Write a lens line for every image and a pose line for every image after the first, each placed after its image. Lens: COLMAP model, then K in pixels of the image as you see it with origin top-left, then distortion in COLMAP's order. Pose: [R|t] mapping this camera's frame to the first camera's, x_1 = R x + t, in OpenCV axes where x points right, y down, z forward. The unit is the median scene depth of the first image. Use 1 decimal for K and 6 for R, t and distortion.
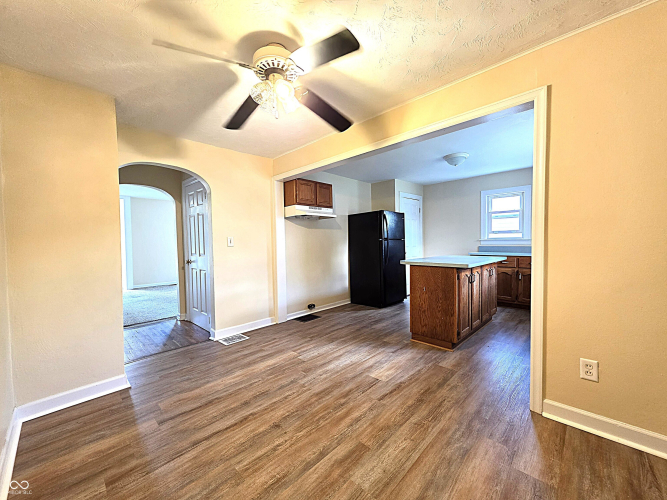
lens RADIAL K [[268.0, 0, 335.7], [0, 268.0, 248.9], [0, 0, 1]] dist [-0.001102, 0.002501]
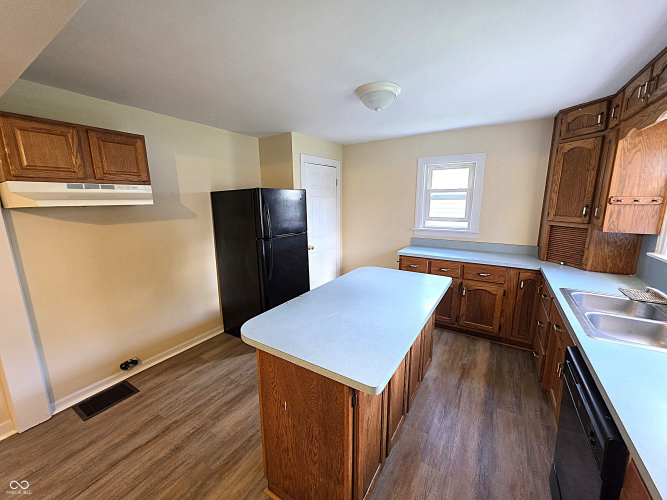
lens RADIAL K [[268.0, 0, 334.5], [0, 268.0, 251.6], [0, 0, 1]] dist [-0.001102, 0.002501]
pose [[0.978681, -0.033341, 0.202662, 0.200736], [0.000590, 0.987189, 0.159556, -0.096051], [-0.205385, -0.156035, 0.966163, 0.372365]]
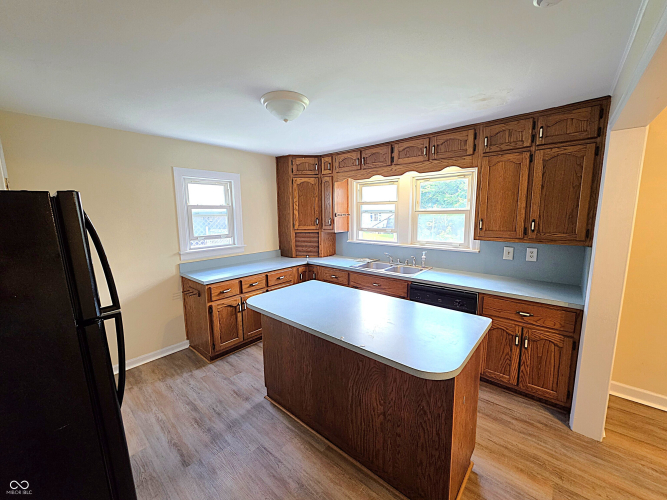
lens RADIAL K [[268.0, 0, 335.4], [0, 268.0, 250.1], [0, 0, 1]] dist [-0.001102, 0.002501]
pose [[-0.043620, -0.129851, 0.990574, -0.050544], [0.047528, 0.990125, 0.131885, -0.109549], [-0.997917, 0.052832, -0.037018, 0.742060]]
